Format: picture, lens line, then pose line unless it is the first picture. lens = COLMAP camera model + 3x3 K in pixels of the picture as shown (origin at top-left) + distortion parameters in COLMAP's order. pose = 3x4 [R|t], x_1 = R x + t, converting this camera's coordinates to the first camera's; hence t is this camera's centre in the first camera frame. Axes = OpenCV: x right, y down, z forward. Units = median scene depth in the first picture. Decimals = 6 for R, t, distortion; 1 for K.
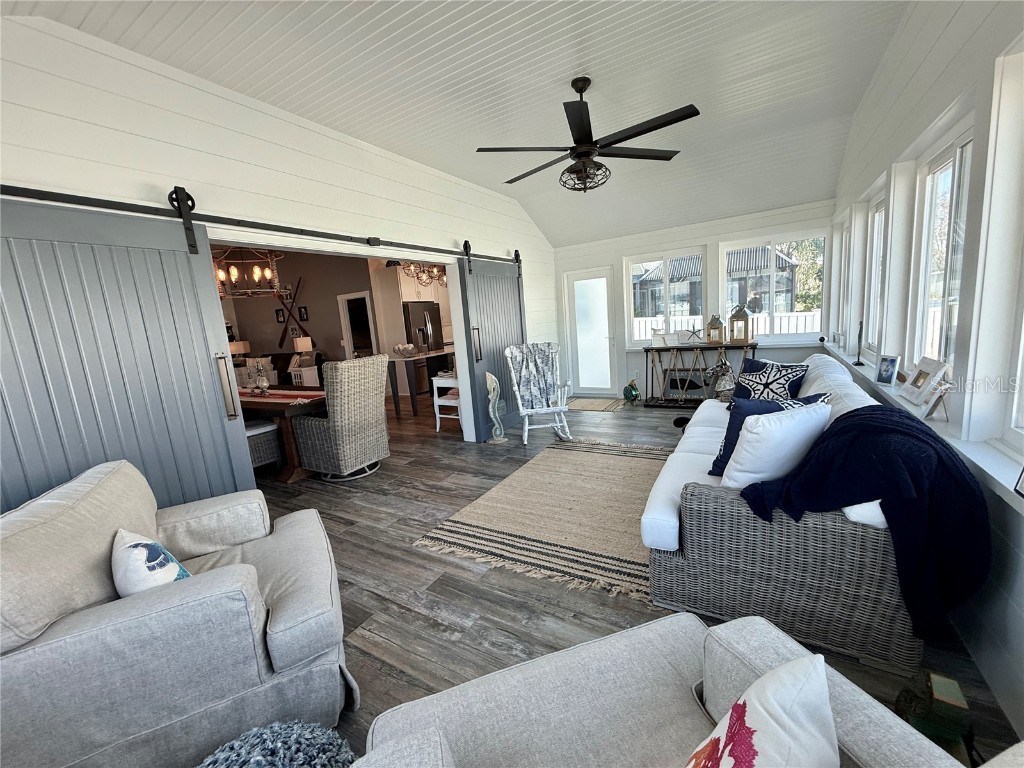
lens RADIAL K [[408.5, 0, 510.0], [0, 408.5, 382.6], [0, 0, 1]] dist [0.000193, -0.000025]
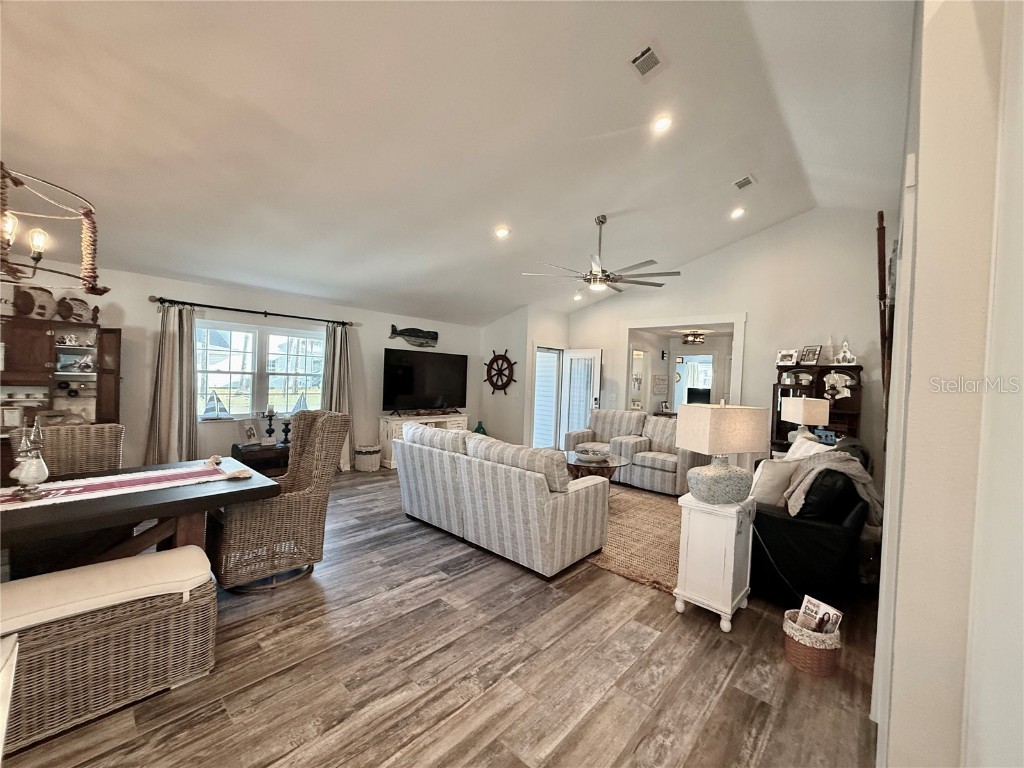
lens RADIAL K [[408.5, 0, 510.0], [0, 408.5, 382.6], [0, 0, 1]] dist [0.000193, -0.000025]
pose [[-0.197230, 0.089742, -0.976241, -0.336299], [-0.178244, 0.975922, 0.125723, -0.267781], [0.964017, 0.198805, -0.176485, 1.739231]]
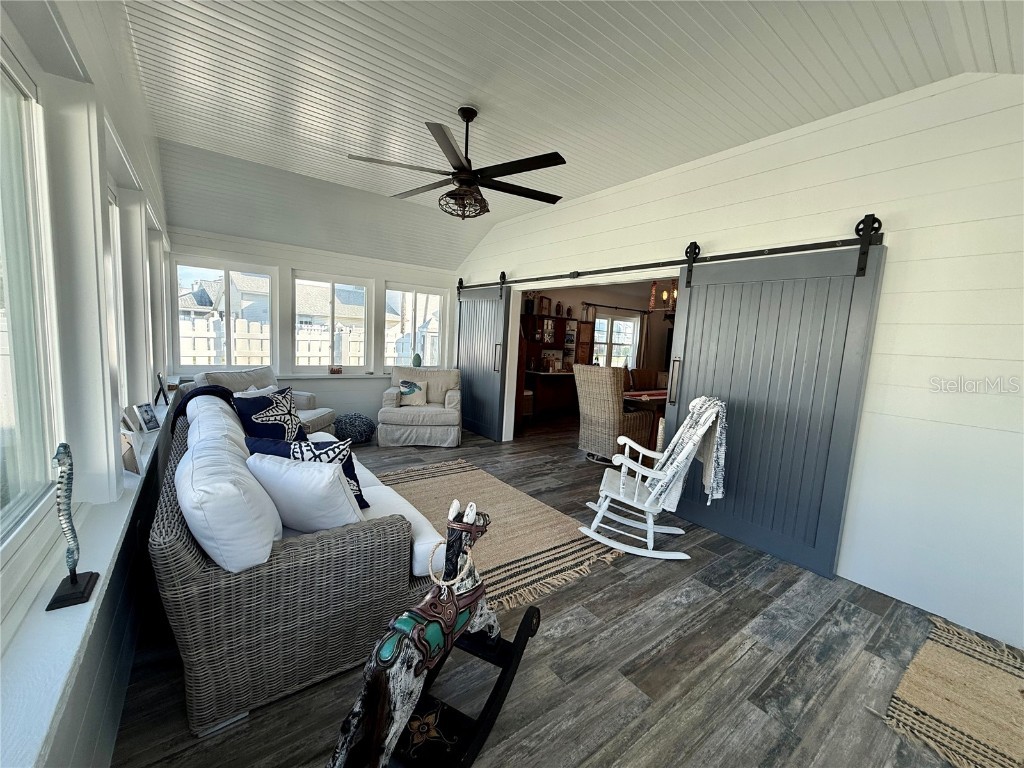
lens RADIAL K [[408.5, 0, 510.0], [0, 408.5, 382.6], [0, 0, 1]] dist [0.000193, -0.000025]
pose [[-0.375650, 0.166147, -0.911747, 0.760053], [-0.172179, 0.954159, 0.244815, -0.236794], [0.910627, 0.248949, -0.329822, 1.040042]]
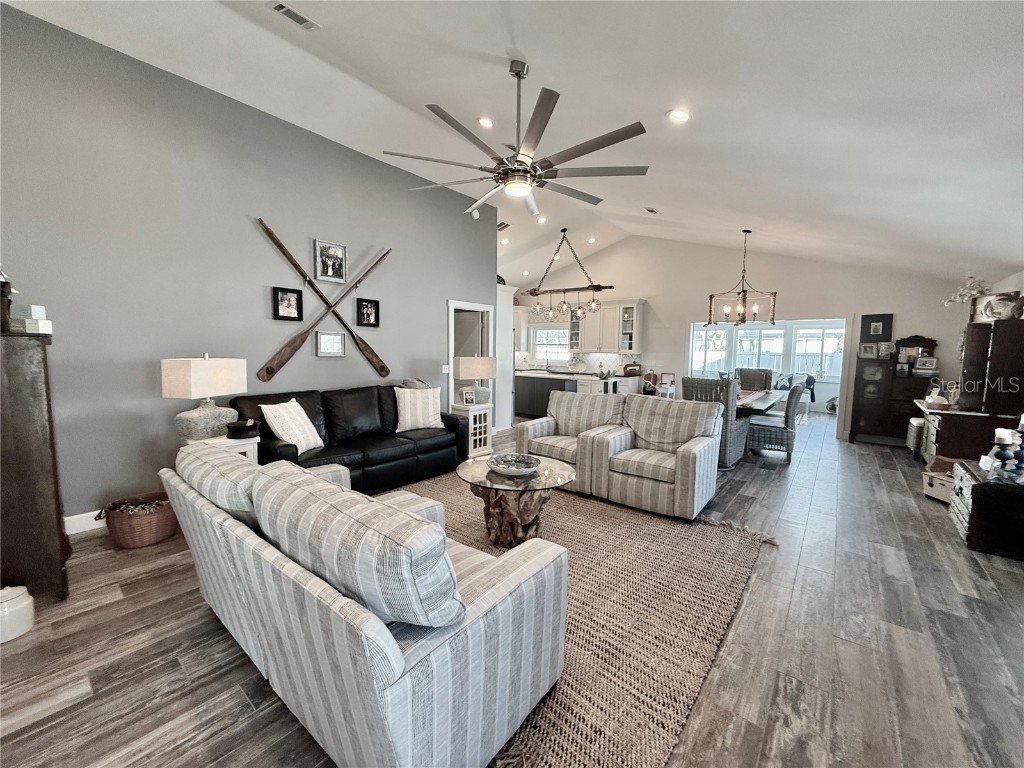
lens RADIAL K [[408.5, 0, 510.0], [0, 408.5, 382.6], [0, 0, 1]] dist [0.000193, -0.000025]
pose [[0.134170, 0.002668, 0.990955, -2.214492], [0.132588, 0.990957, -0.020620, -0.098484], [-0.982048, 0.134155, 0.132603, 1.687325]]
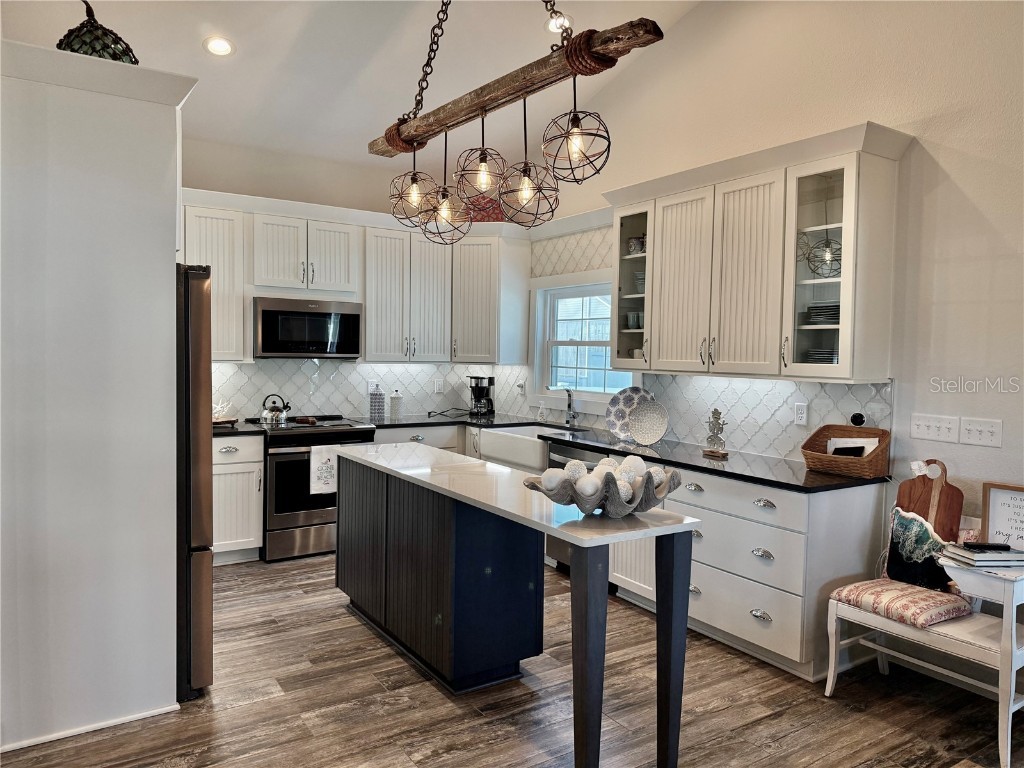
lens RADIAL K [[719.9, 0, 512.0], [0, 719.9, 384.0], [0, 0, 1]] dist [0.005141, -0.002784]
pose [[0.427911, 0.051652, 0.902344, -0.967877], [0.091880, 0.990708, -0.100282, -0.153358], [-0.899139, 0.125819, 0.419189, 1.326729]]
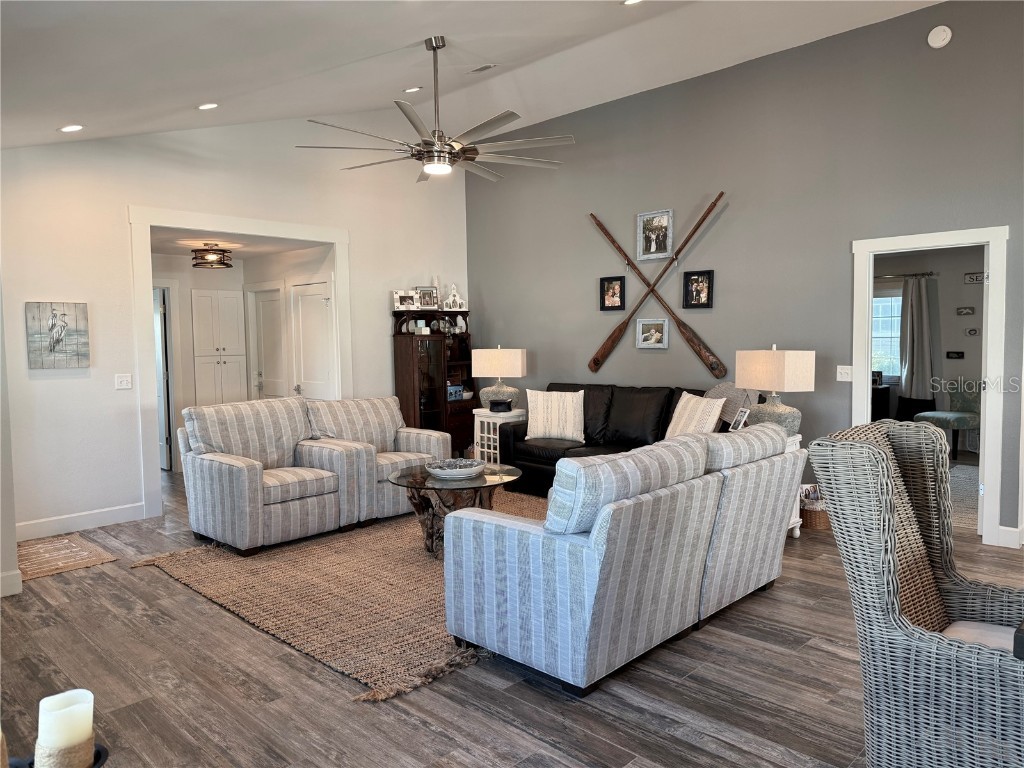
lens RADIAL K [[719.9, 0, 512.0], [0, 719.9, 384.0], [0, 0, 1]] dist [0.005141, -0.002784]
pose [[0.972482, 0.081347, -0.218315, -1.151571], [-0.099749, 0.992211, -0.074622, -0.025356], [0.210544, 0.094345, 0.973021, 0.684045]]
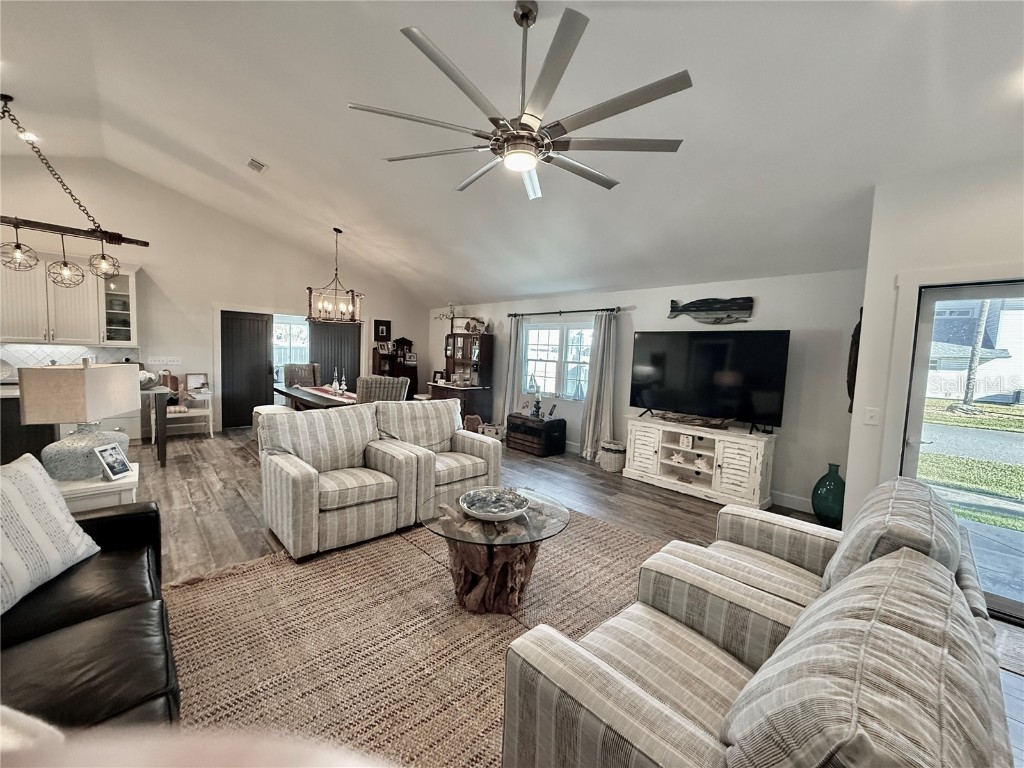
lens RADIAL K [[408.5, 0, 510.0], [0, 408.5, 382.6], [0, 0, 1]] dist [0.000193, -0.000025]
pose [[-0.961479, 0.026873, 0.273562, -1.667790], [0.085251, 0.975289, 0.203821, -0.256287], [-0.261325, 0.219291, -0.940011, 2.307159]]
